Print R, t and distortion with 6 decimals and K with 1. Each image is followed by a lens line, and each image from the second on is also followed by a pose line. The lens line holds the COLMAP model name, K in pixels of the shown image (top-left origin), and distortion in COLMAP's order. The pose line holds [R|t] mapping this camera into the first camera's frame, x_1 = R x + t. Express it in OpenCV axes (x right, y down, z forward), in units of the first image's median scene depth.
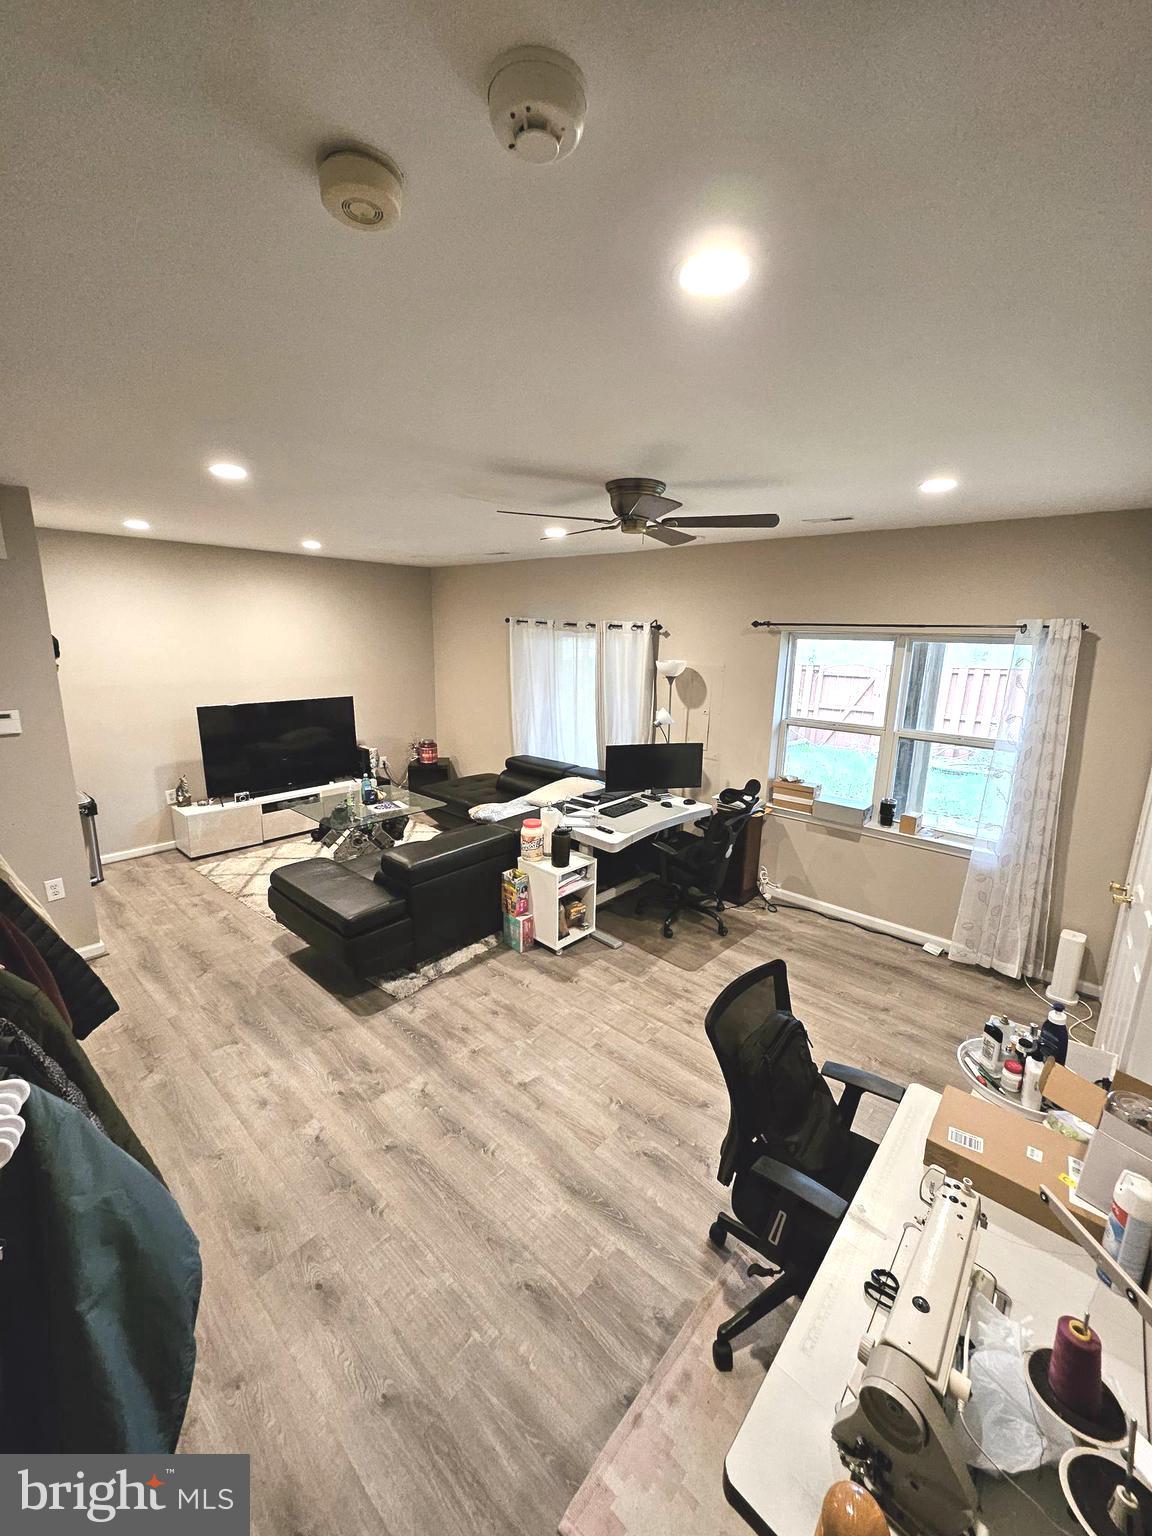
lens RADIAL K [[603.5, 0, 584.9], [0, 603.5, 755.1], [0, 0, 1]] dist [0.003716, 0.000639]
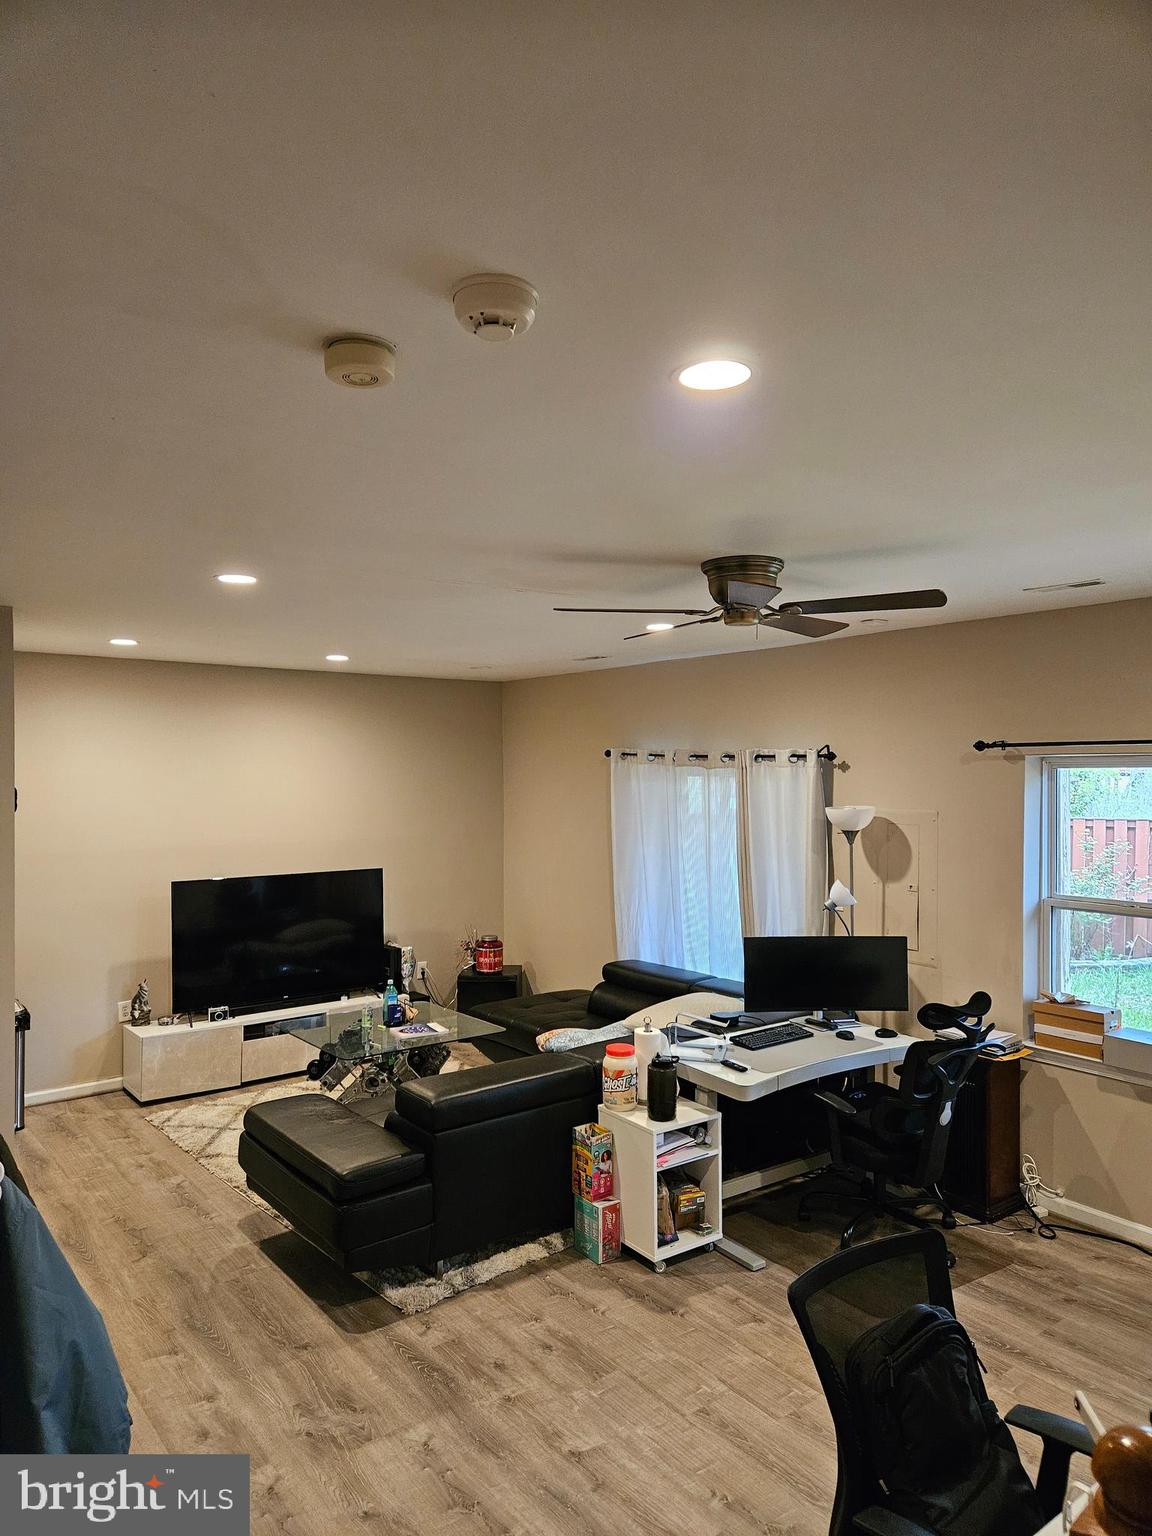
lens RADIAL K [[1028.6, 0, 569.9], [0, 1028.6, 779.3], [0, 0, 1]] dist [0.066409, -0.031598]
pose [[0.979705, -0.020413, -0.199404, 0.088862], [-0.019693, 0.980187, -0.197095, 0.046610], [0.199476, 0.197022, 0.959891, -0.145371]]
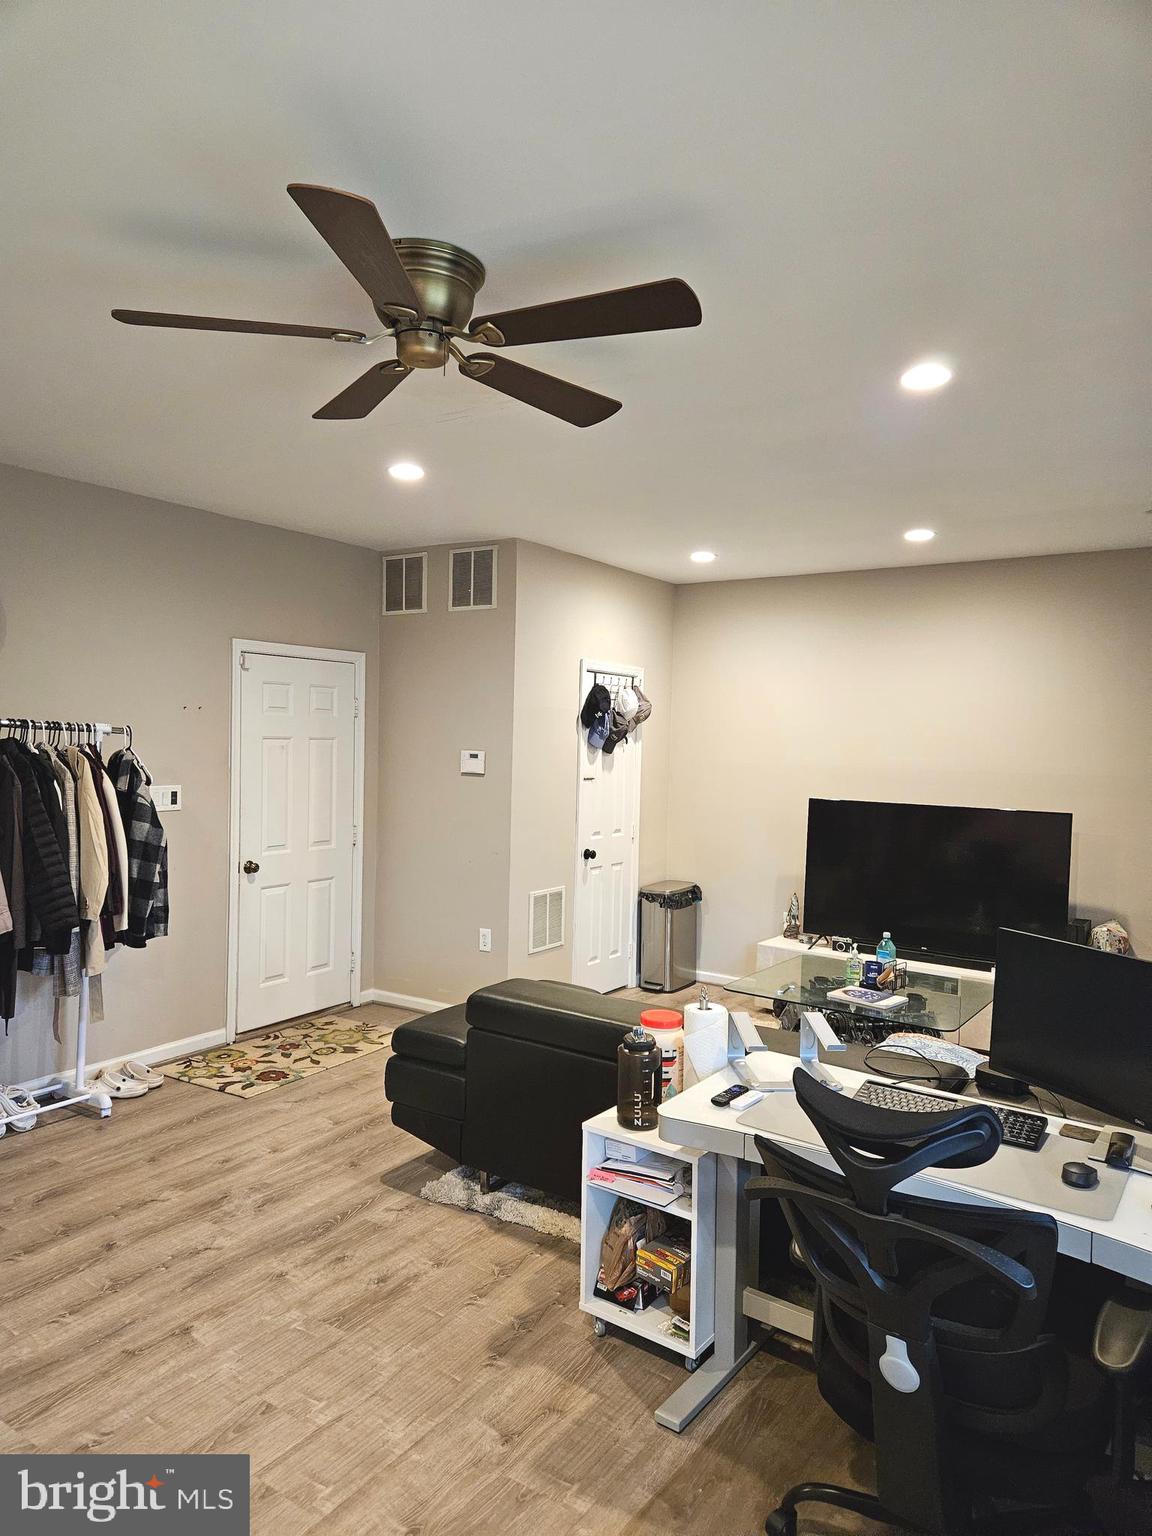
lens RADIAL K [[1028.6, 0, 583.9], [0, 1028.6, 766.1], [0, 0, 1]] dist [0.066409, -0.031598]
pose [[0.113592, 0.006559, -0.993506, 0.682801], [-0.222045, 0.974852, -0.018952, -0.046517], [0.968397, 0.222756, 0.112191, 0.802175]]
